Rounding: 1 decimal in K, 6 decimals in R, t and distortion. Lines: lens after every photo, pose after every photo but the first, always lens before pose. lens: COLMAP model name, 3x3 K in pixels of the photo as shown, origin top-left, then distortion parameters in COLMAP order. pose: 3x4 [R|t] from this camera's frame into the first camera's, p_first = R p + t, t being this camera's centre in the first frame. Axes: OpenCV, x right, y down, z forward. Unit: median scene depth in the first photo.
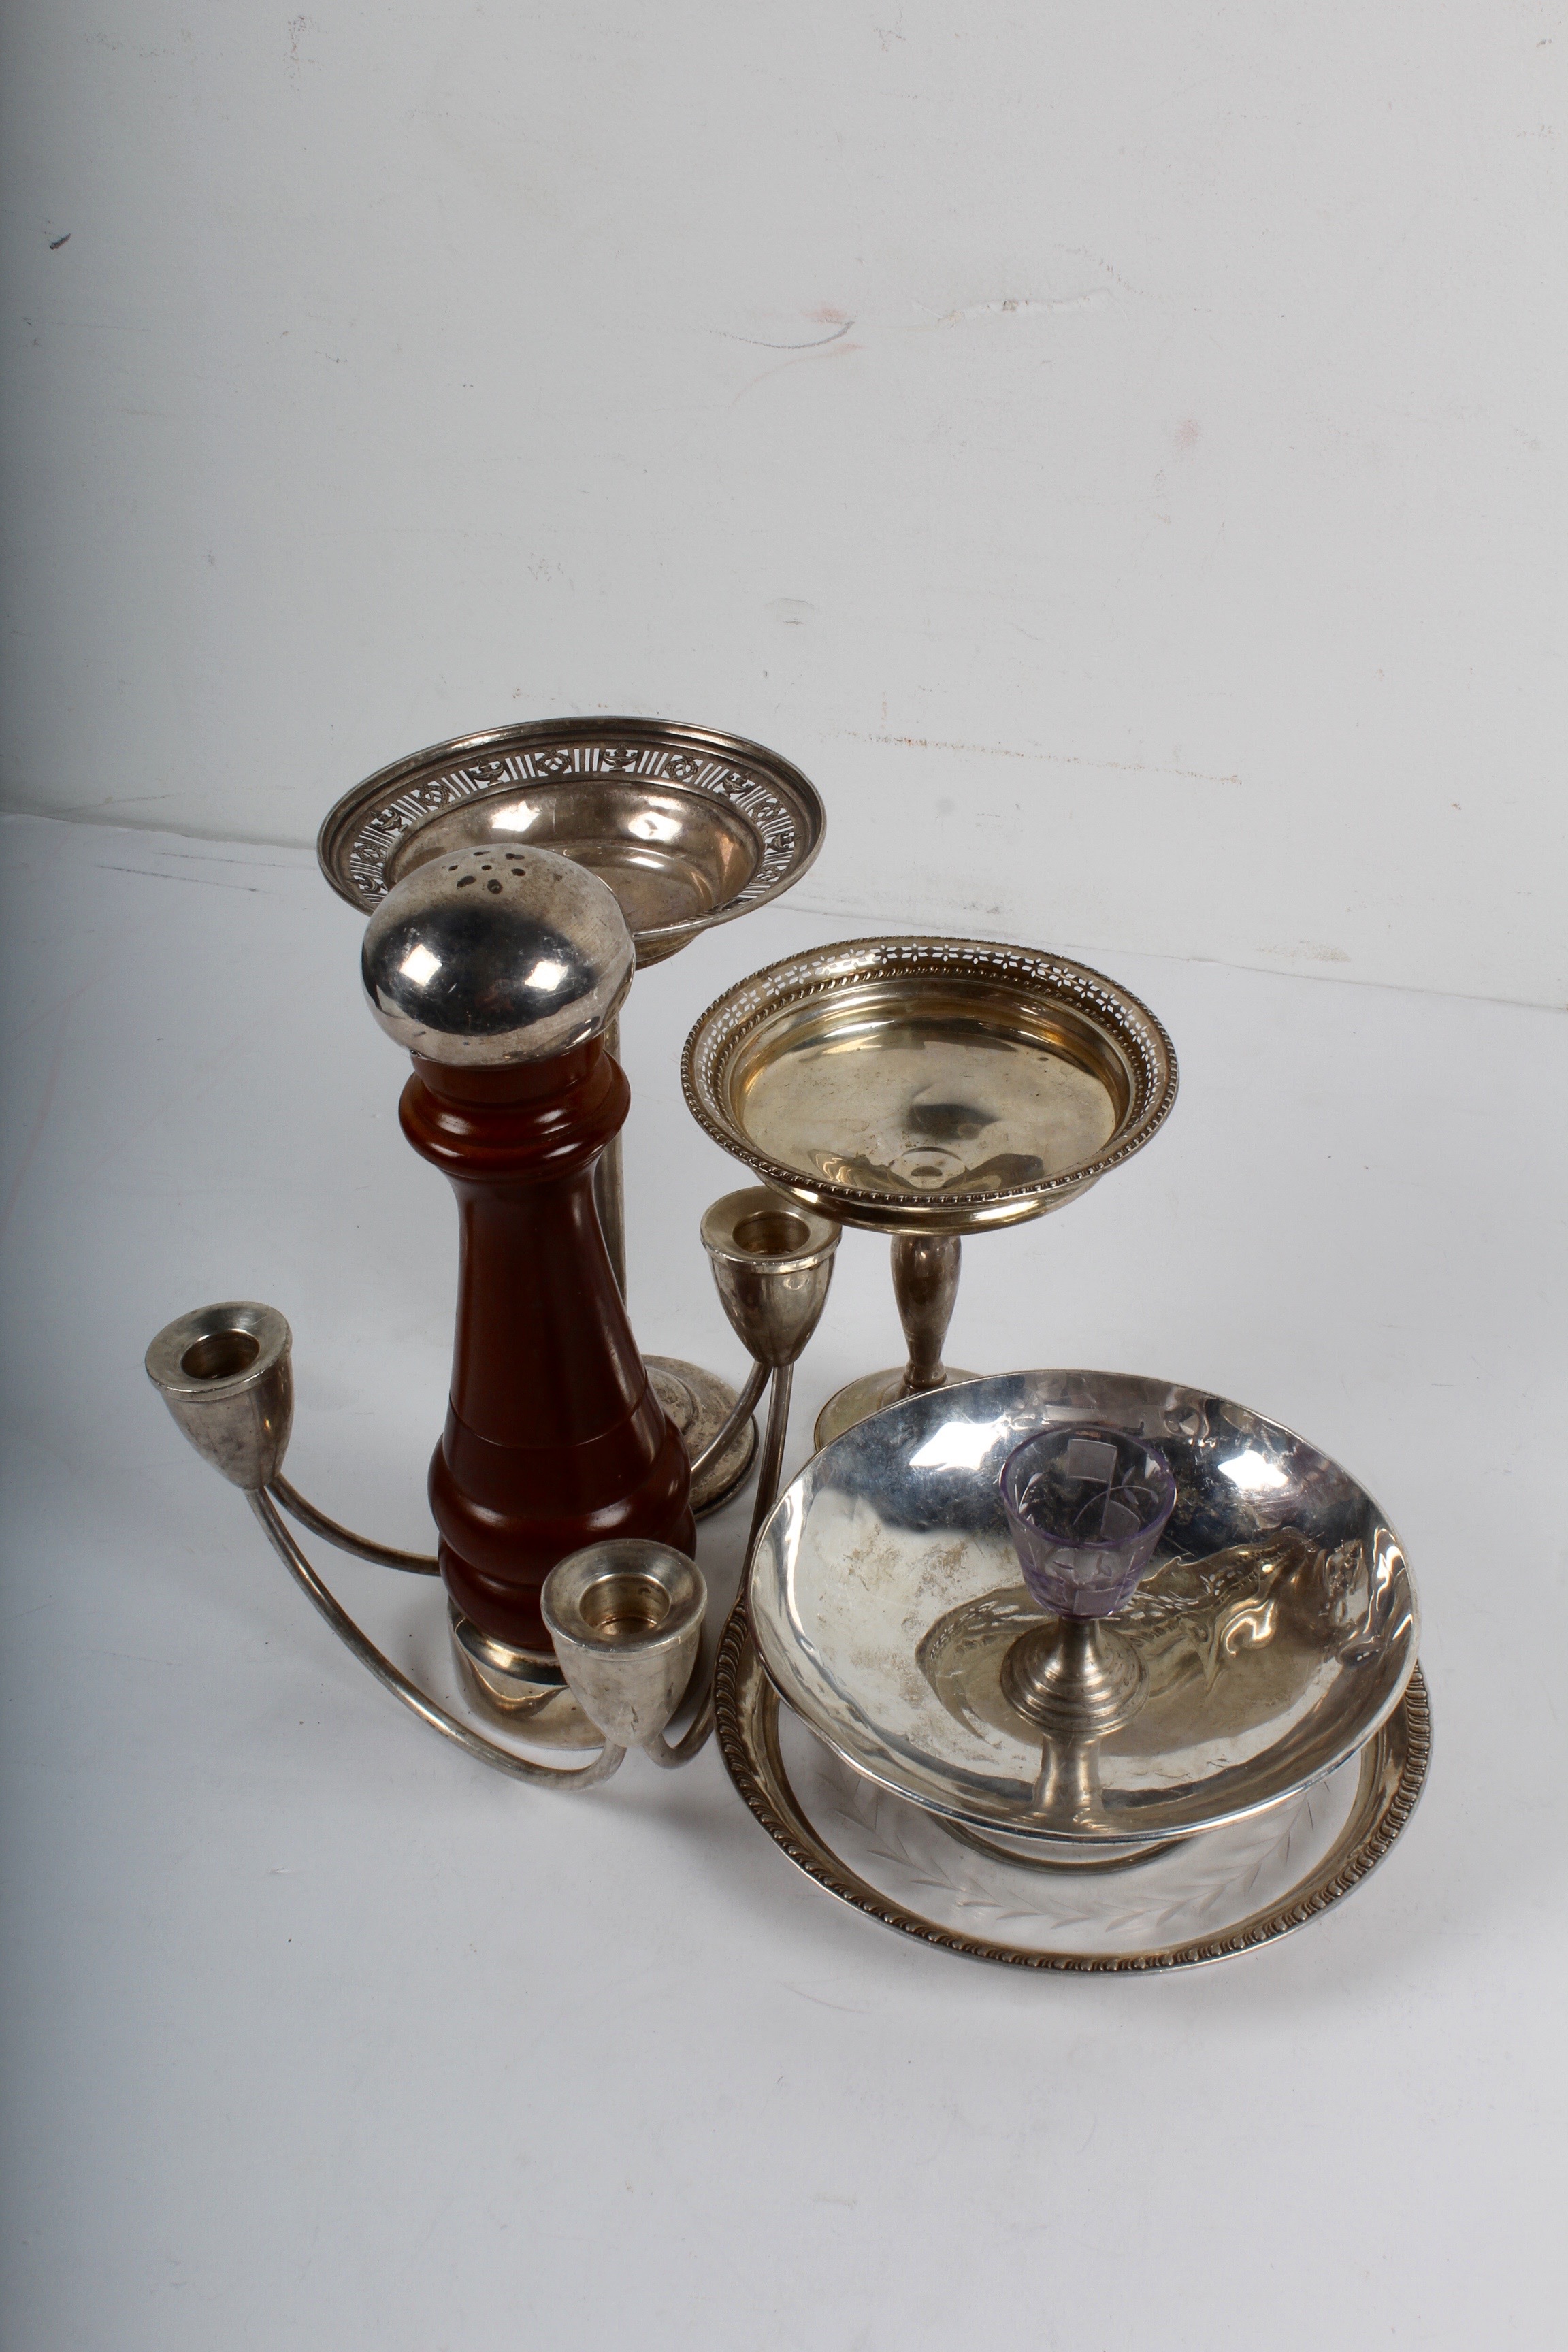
lens RADIAL K [[3076.4, 0, 763.1], [0, 3076.4, 1174.0], [0, 0, 1]] dist [-0.088442, 0.000000]
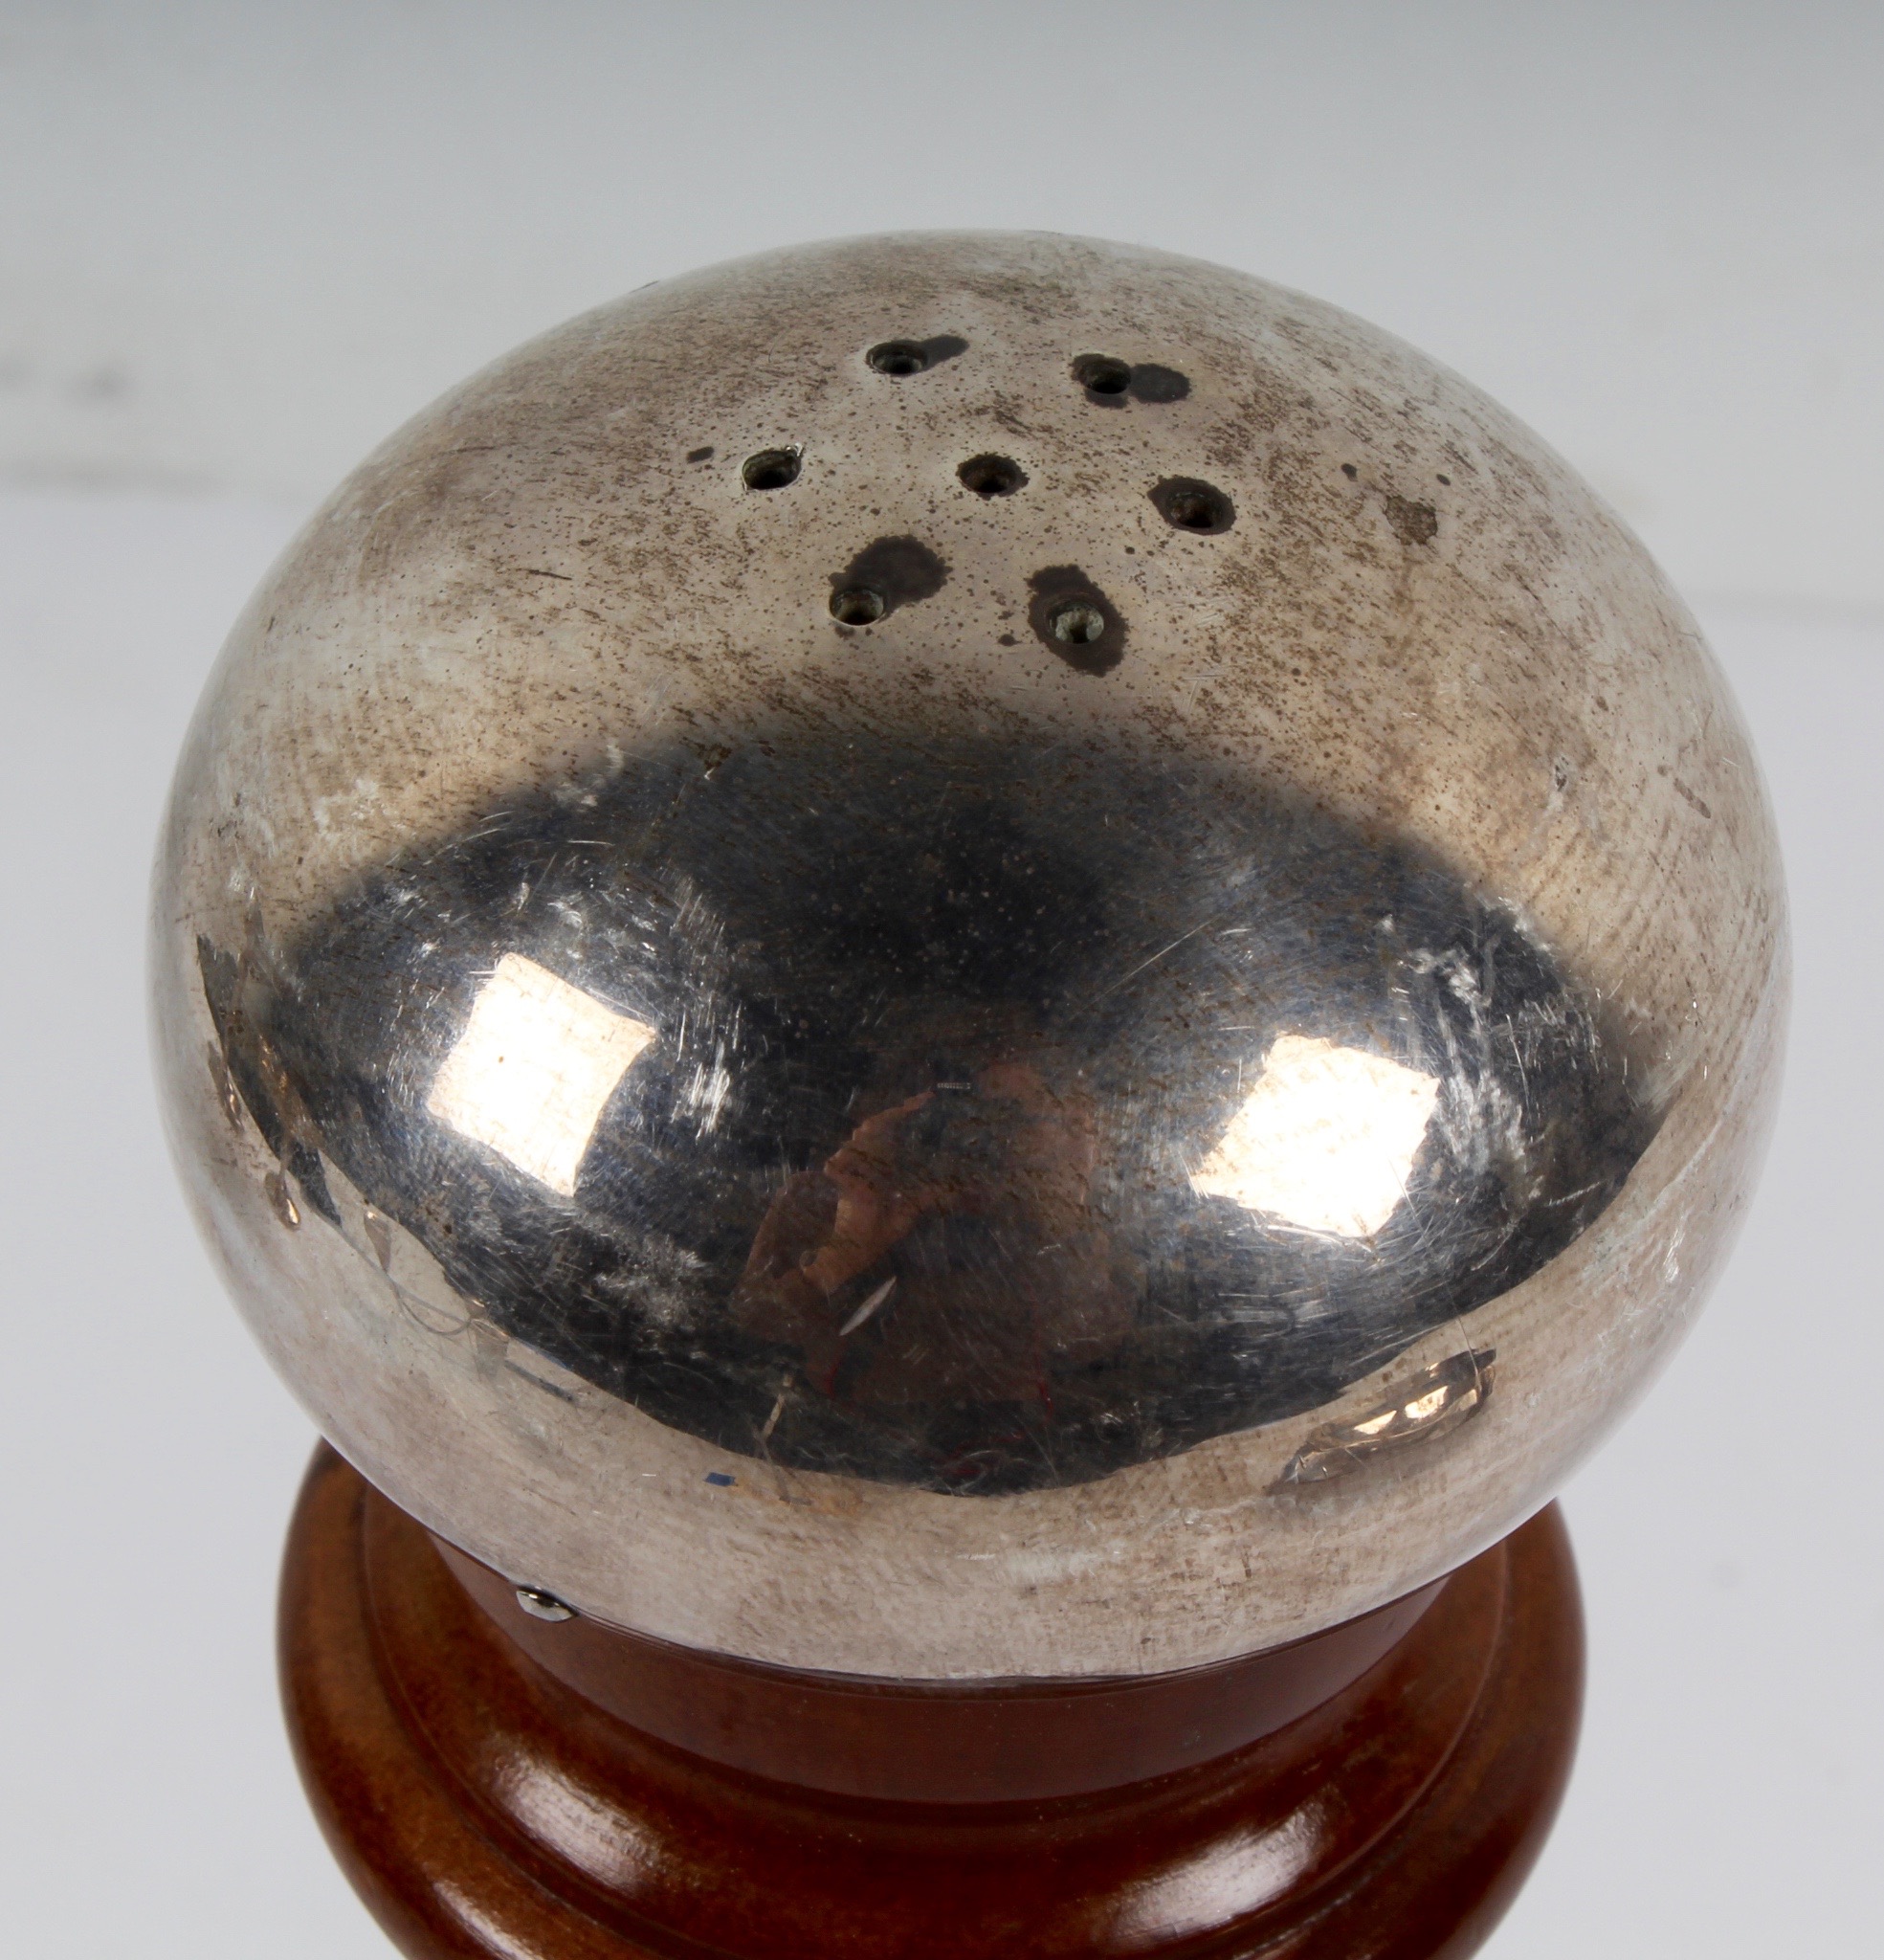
lens RADIAL K [[7912.7, 0, 925.9], [0, 7912.7, 969.3], [0, 0, 1]] dist [0.234394, 0.000000]
pose [[0.991626, -0.022375, 0.127191, -0.123612], [0.003831, 0.989539, 0.144212, -0.112837], [-0.129088, -0.142517, 0.981339, 0.495616]]
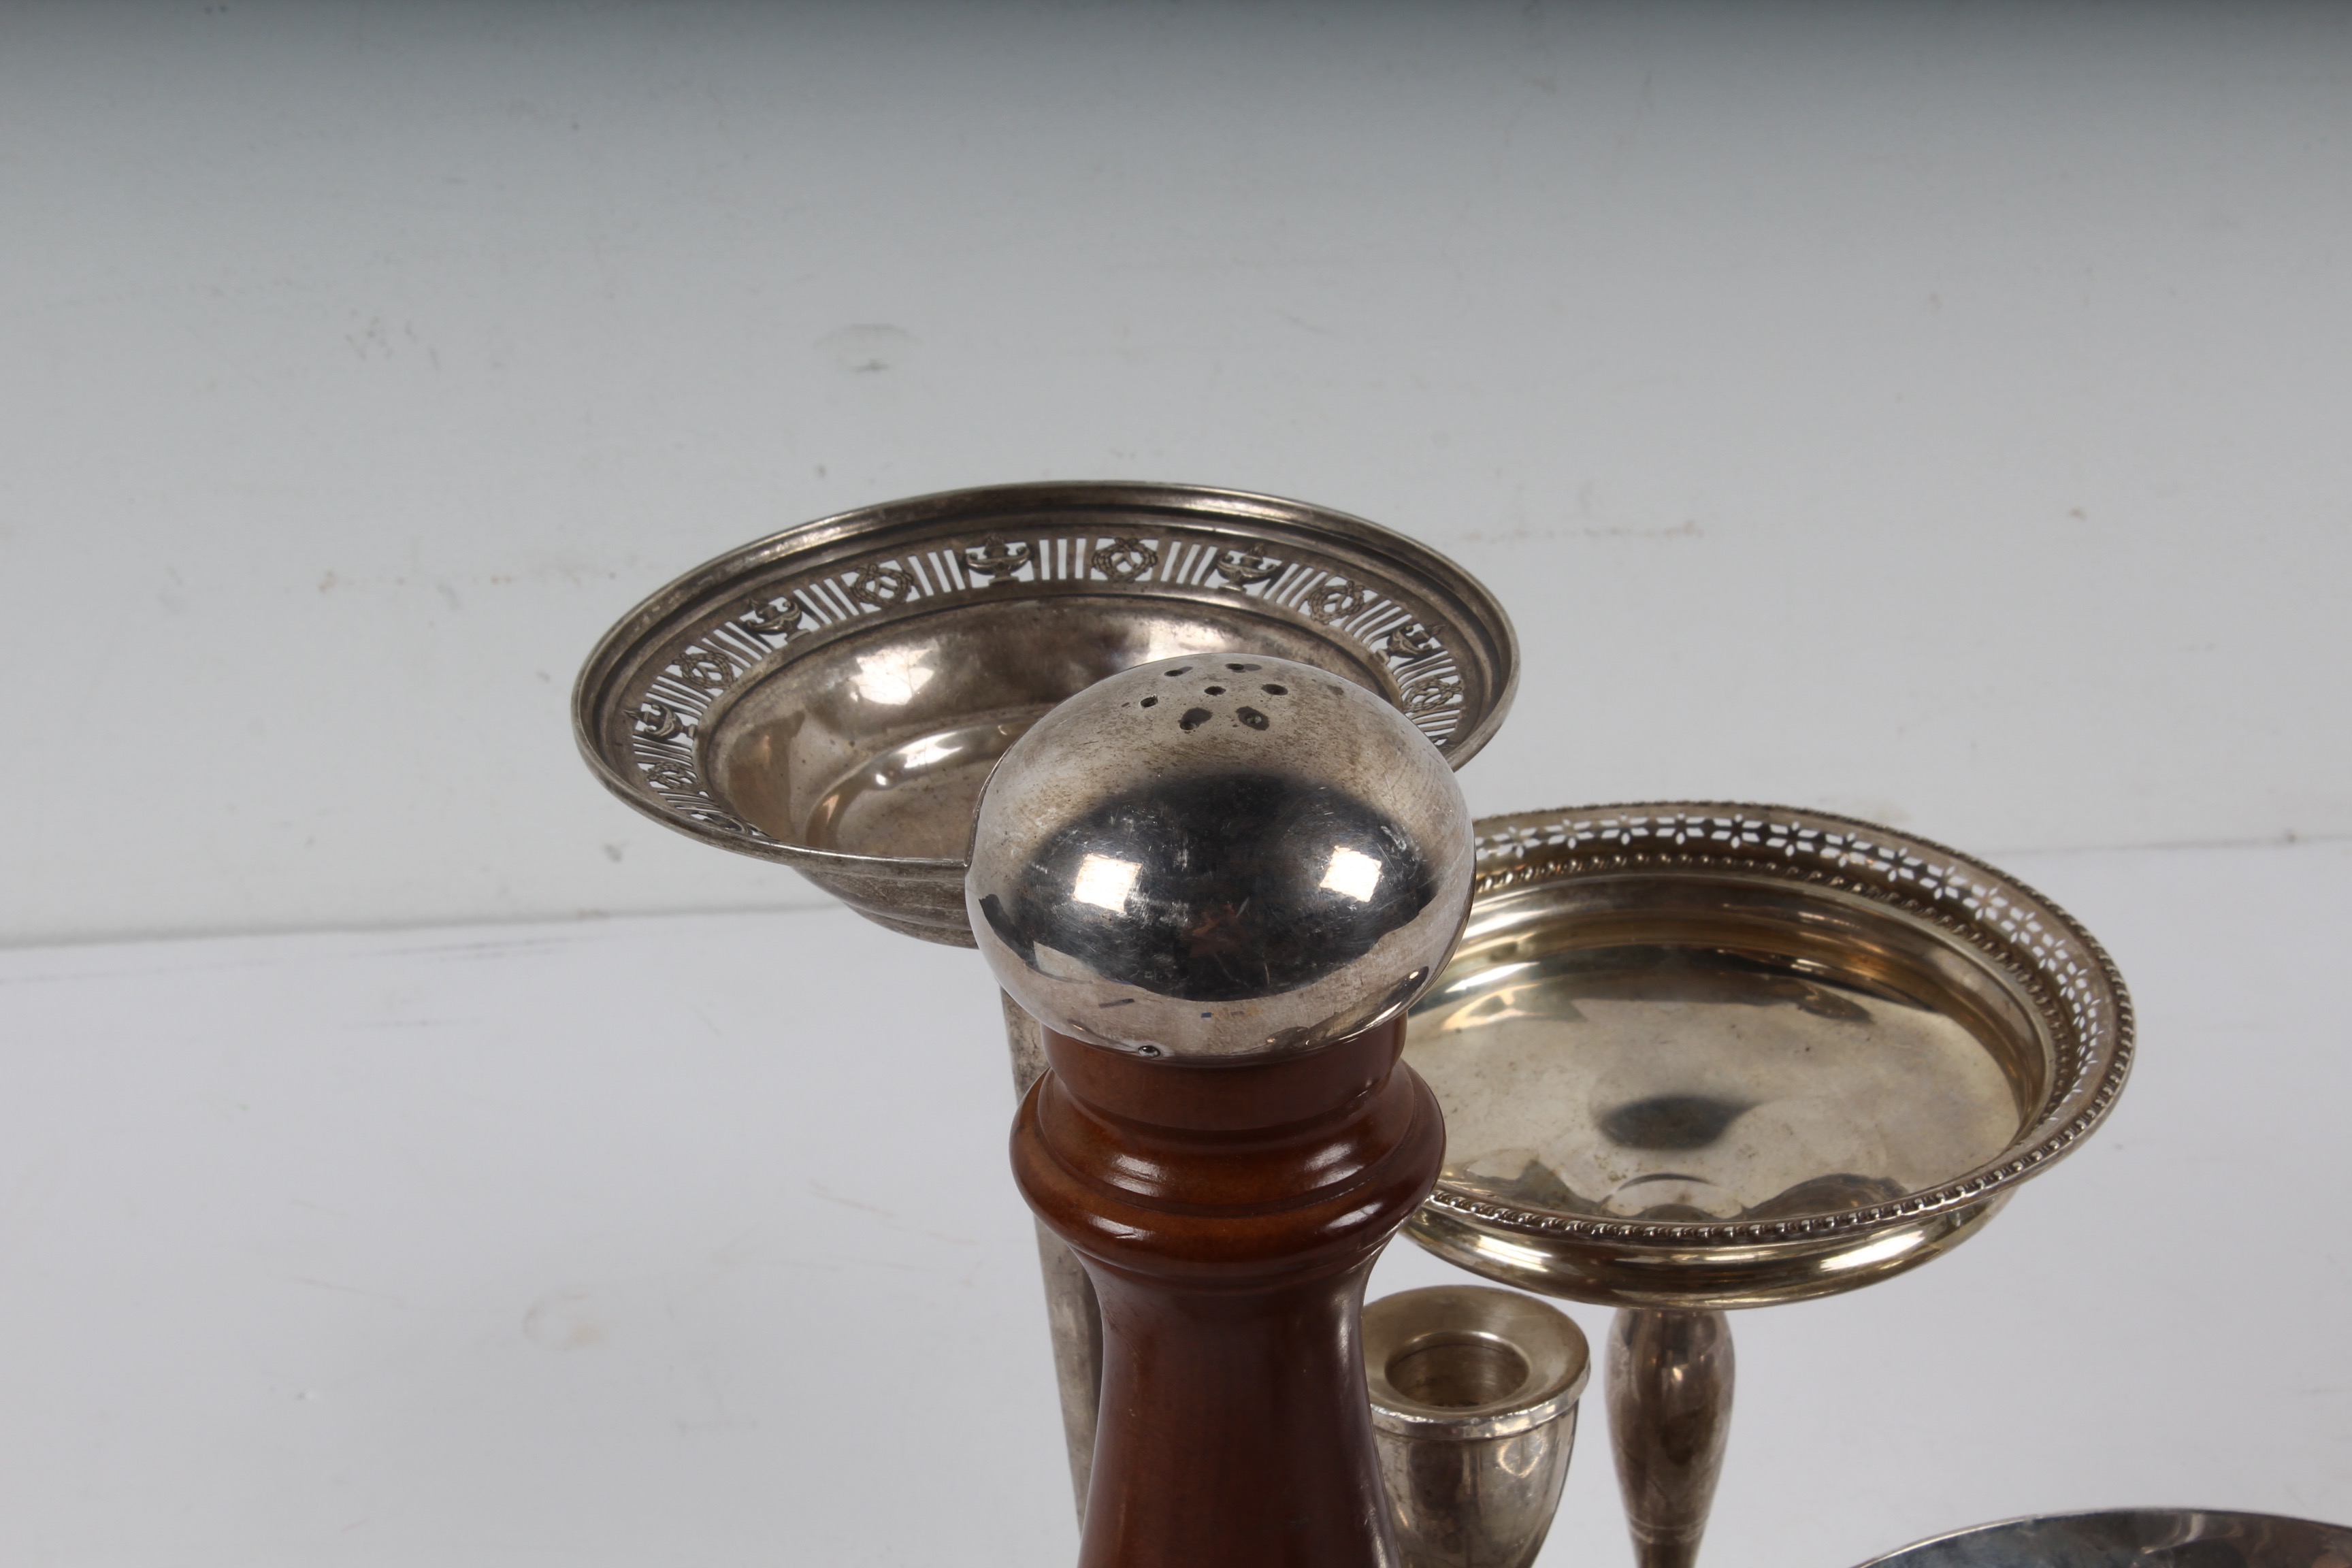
lens RADIAL K [[5720.1, 0, 1150.1], [0, 5720.1, 718.3], [0, 0, 1]] dist [0.079233, 0.000000]
pose [[0.944217, -0.148565, 0.293909, -0.333784], [0.192356, 0.973198, -0.126034, 0.024697], [-0.267307, 0.175539, 0.947488, 0.044210]]
